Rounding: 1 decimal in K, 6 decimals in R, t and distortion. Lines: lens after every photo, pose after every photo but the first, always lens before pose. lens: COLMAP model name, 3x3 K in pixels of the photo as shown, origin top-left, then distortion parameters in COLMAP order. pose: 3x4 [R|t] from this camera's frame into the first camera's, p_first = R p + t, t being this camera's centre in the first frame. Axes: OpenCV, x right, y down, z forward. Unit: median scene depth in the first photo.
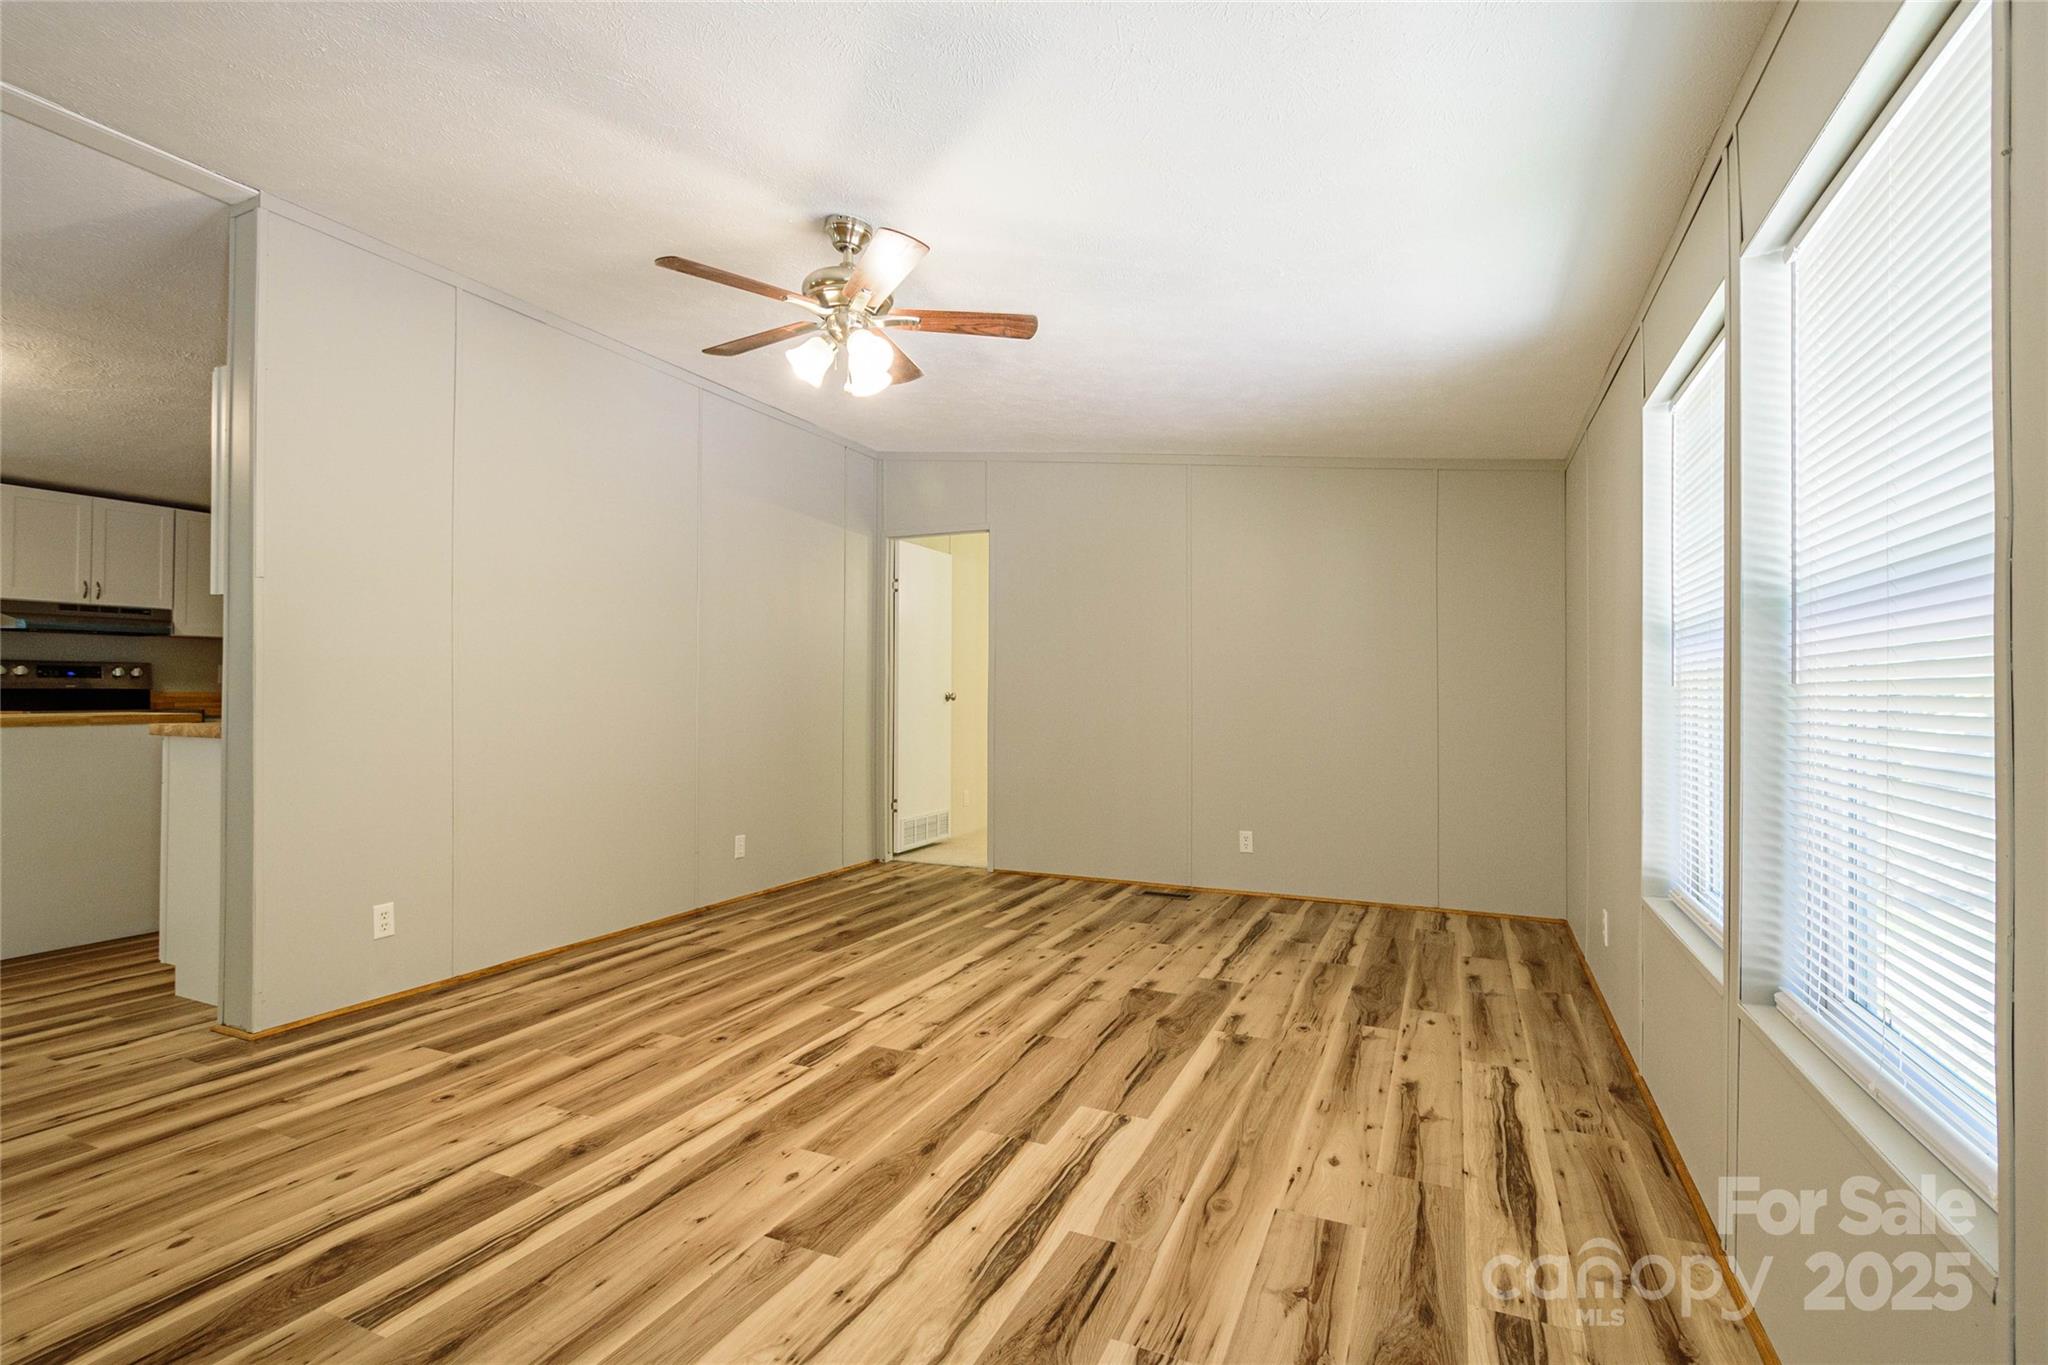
lens RADIAL K [[1007.7, 0, 1013.5], [0, 1007.7, 689.1], [0, 0, 1]] dist [0.015584, -0.003611]
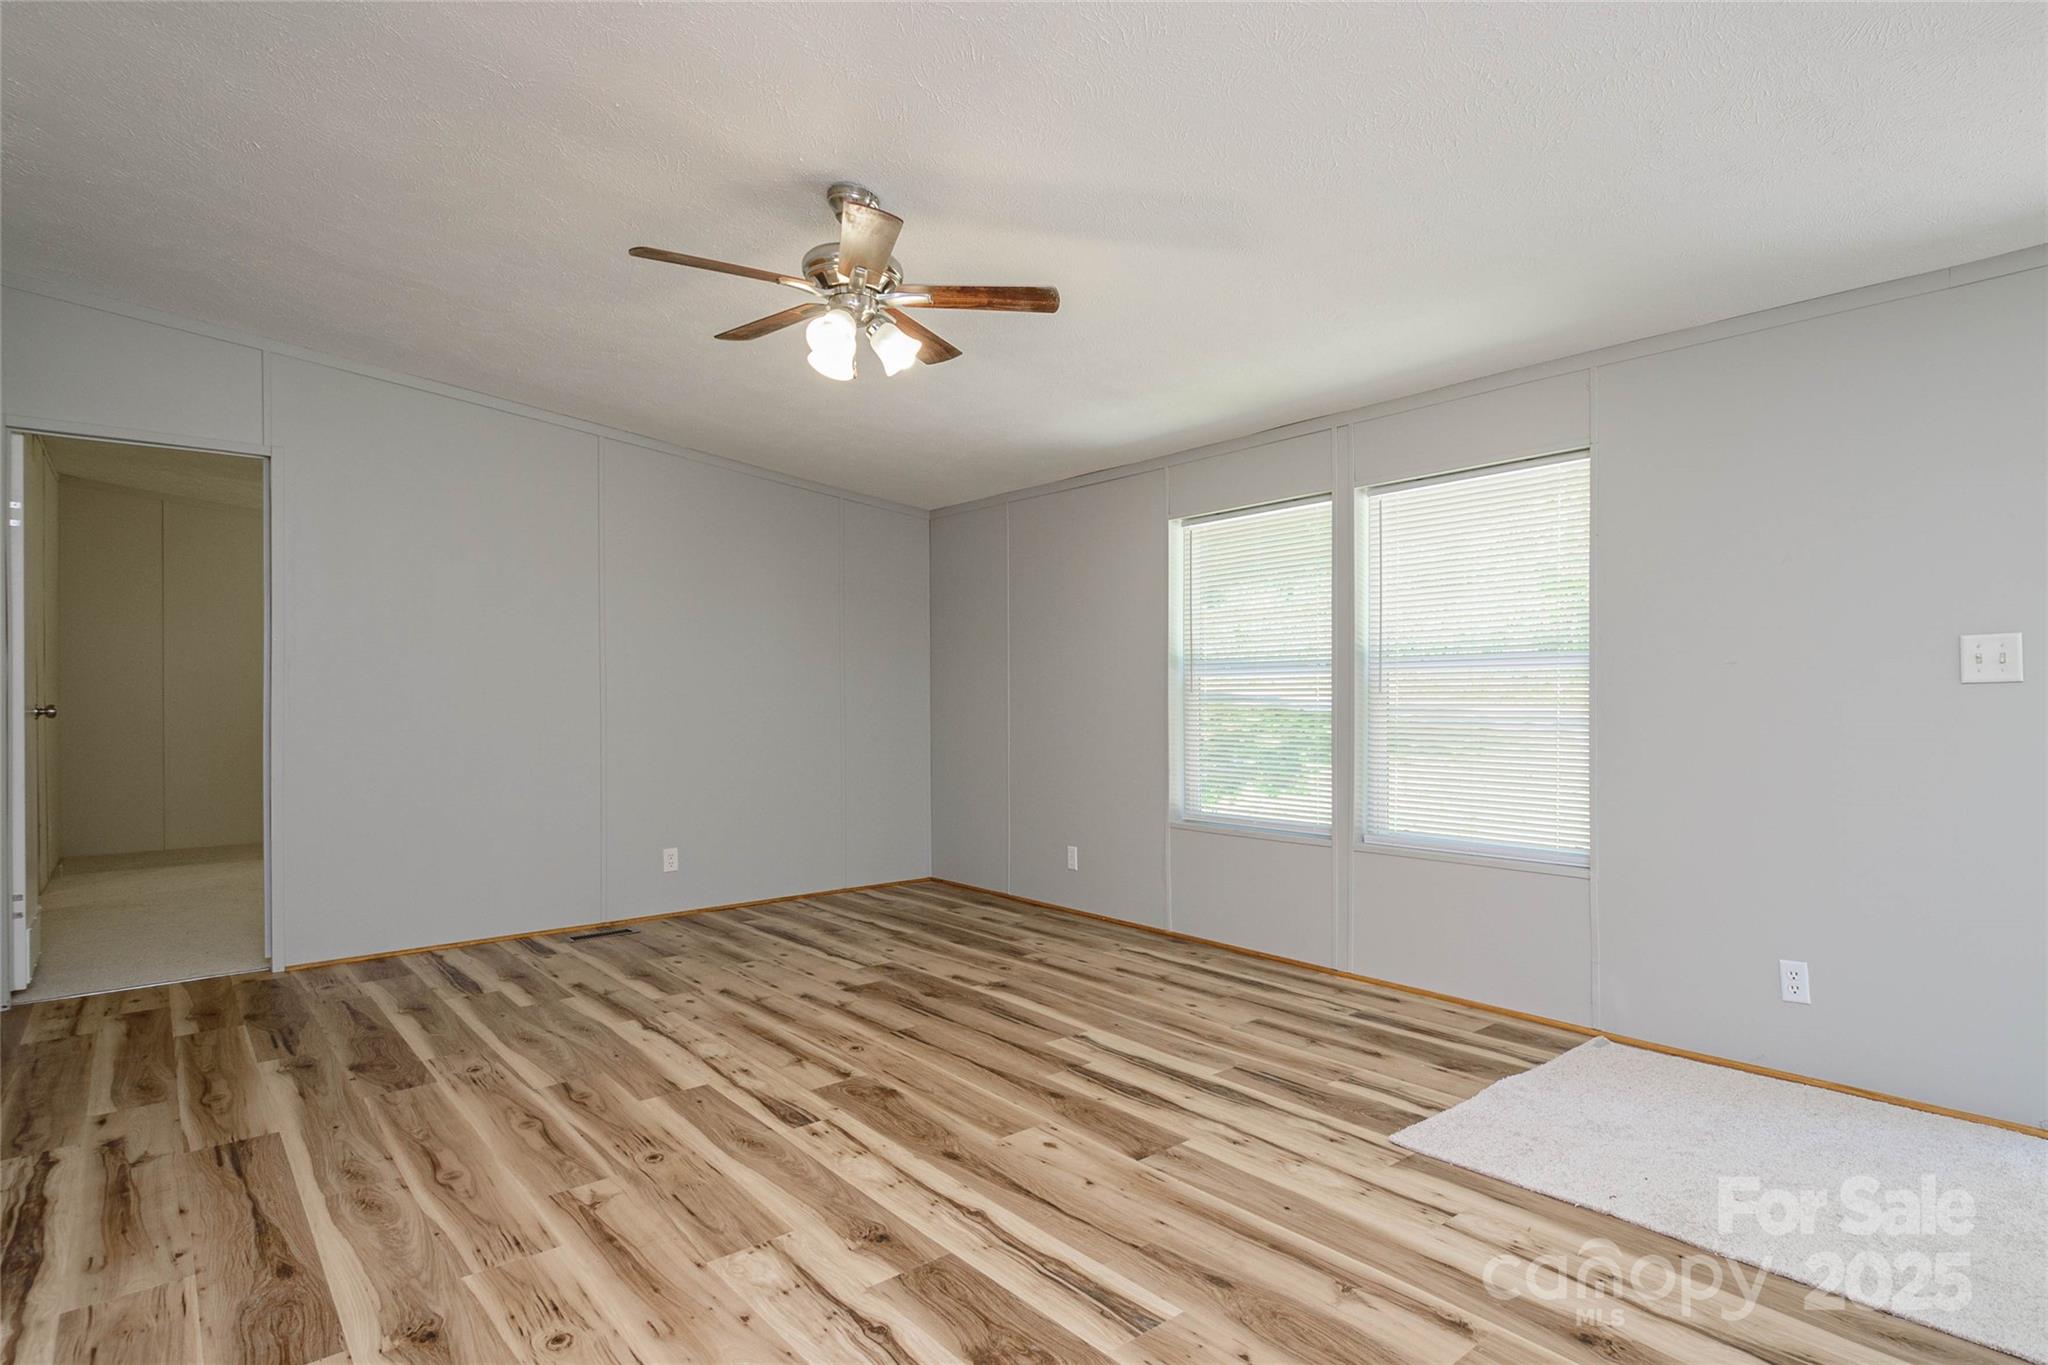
lens RADIAL K [[1007.7, 0, 1187.8], [0, 1007.7, 698.4], [0, 0, 1]] dist [0.015584, -0.003611]
pose [[0.377101, -0.008061, 0.926137, -0.861905], [0.003572, 0.999967, 0.007249, -0.020874], [-0.926165, 0.000575, 0.377118, 0.303291]]
